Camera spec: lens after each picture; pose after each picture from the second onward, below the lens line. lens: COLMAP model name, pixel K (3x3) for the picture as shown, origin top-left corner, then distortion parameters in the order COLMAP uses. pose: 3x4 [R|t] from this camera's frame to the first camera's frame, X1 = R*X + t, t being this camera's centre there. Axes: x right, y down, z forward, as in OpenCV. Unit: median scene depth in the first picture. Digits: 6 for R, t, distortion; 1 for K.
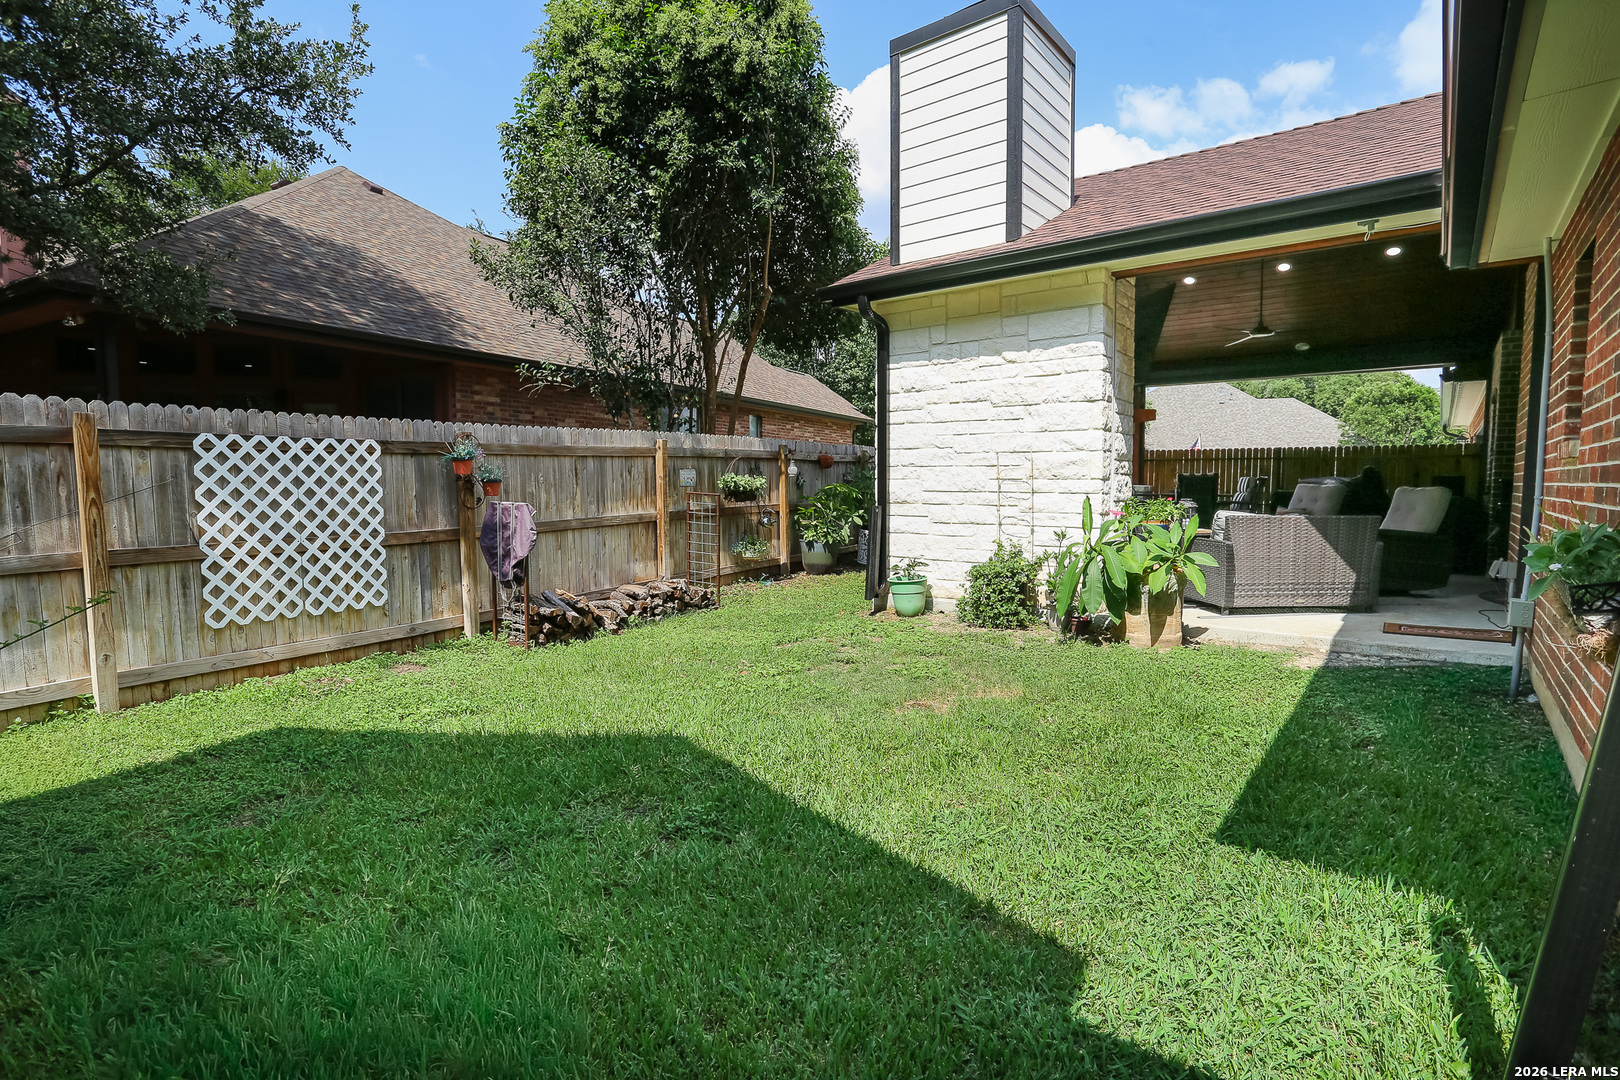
lens RADIAL K [[800.5, 0, 802.8], [0, 800.5, 545.9], [0, 0, 1]] dist [-0.013629, 0.000478]
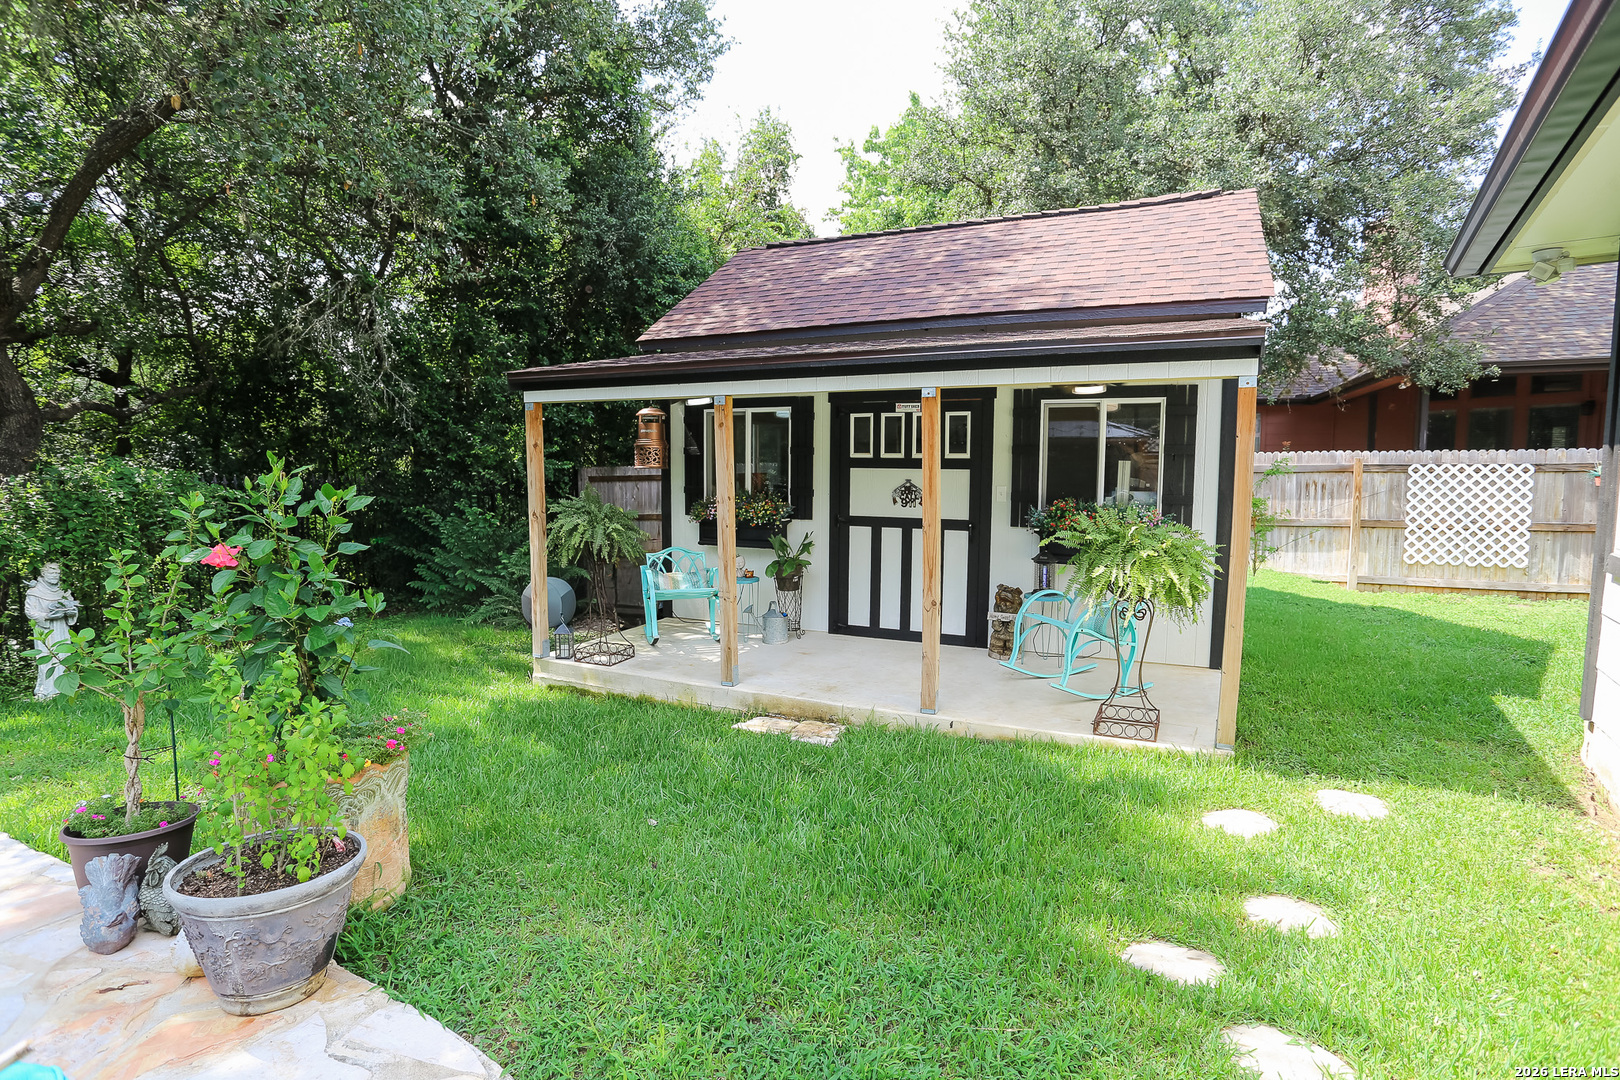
lens RADIAL K [[800.5, 0, 805.8], [0, 800.5, 540.7], [0, 0, 1]] dist [-0.013629, 0.000478]
pose [[0.071793, 0.090065, -0.993345, 1.085982], [-0.077008, 0.993443, 0.084508, -0.002723], [0.994442, 0.070428, 0.078258, -0.631384]]
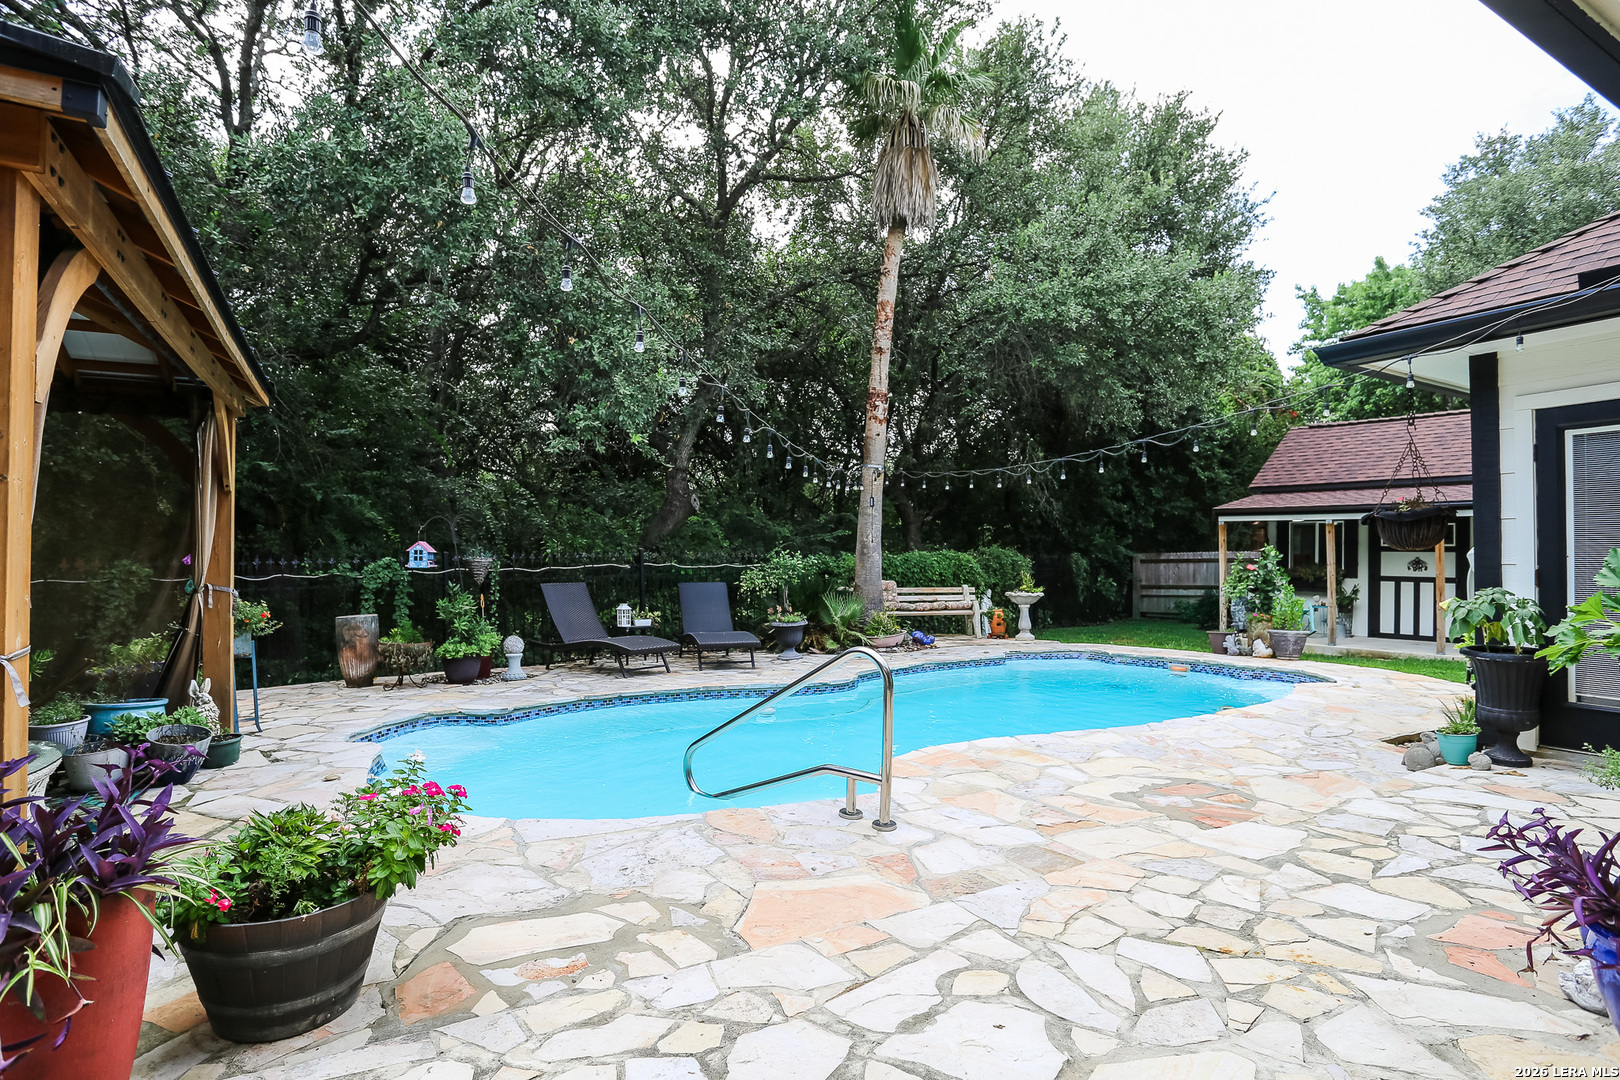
lens RADIAL K [[800.5, 0, 808.4], [0, 800.5, 547.8], [0, 0, 1]] dist [-0.013629, 0.000478]
pose [[-0.379587, -0.011711, -0.925082, 4.310642], [-0.074379, 0.997069, 0.017897, 0.115080], [0.922161, 0.075601, -0.379345, -1.659310]]
